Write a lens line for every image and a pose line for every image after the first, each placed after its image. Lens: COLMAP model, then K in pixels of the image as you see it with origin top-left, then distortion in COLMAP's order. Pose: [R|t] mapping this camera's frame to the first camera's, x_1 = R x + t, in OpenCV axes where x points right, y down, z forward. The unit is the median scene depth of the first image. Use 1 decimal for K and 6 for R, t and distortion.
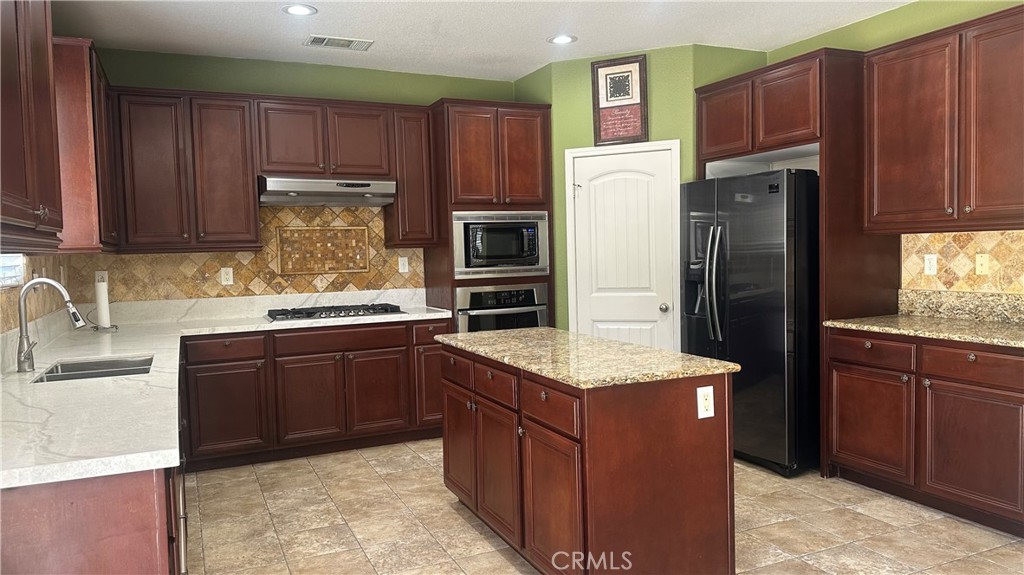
lens RADIAL K [[726.2, 0, 517.9], [0, 726.2, 288.2], [0, 0, 1]] dist [0.101845, -0.176186]
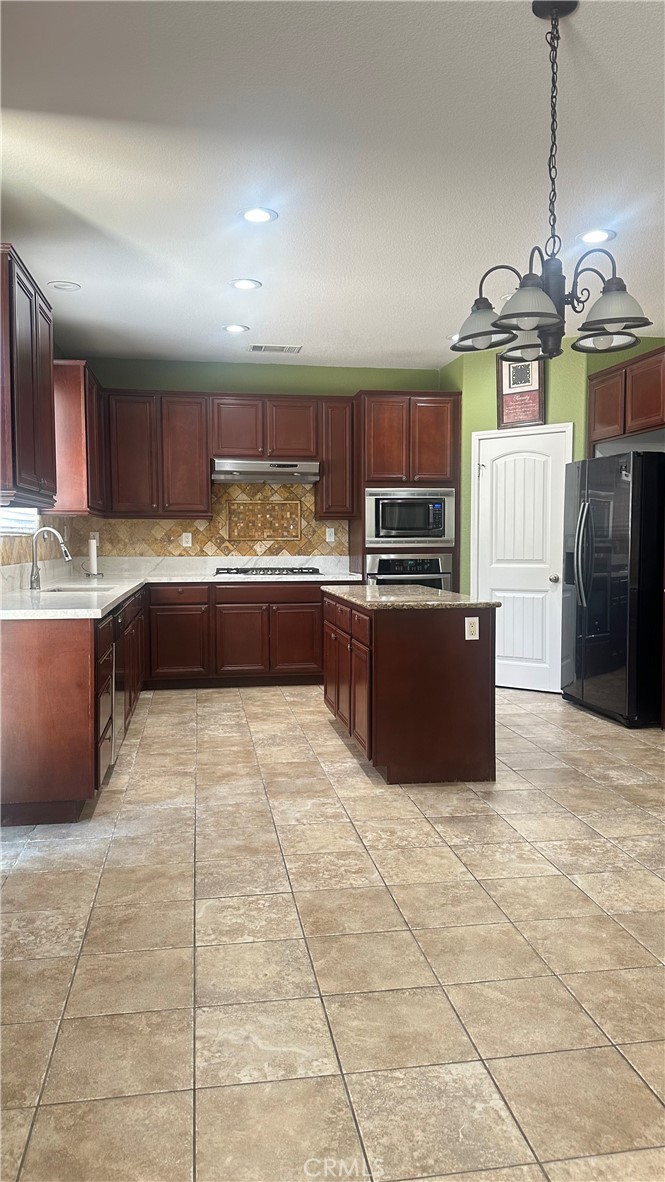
lens RADIAL K [[838.2, 0, 332.5], [0, 838.2, 591.0], [0, 0, 1]] dist [0.101845, -0.176186]
pose [[0.962882, 0.040514, -0.266863, 0.218653], [-0.037445, 0.999161, 0.016585, 0.036849], [0.267311, -0.005976, 0.963592, -0.294229]]
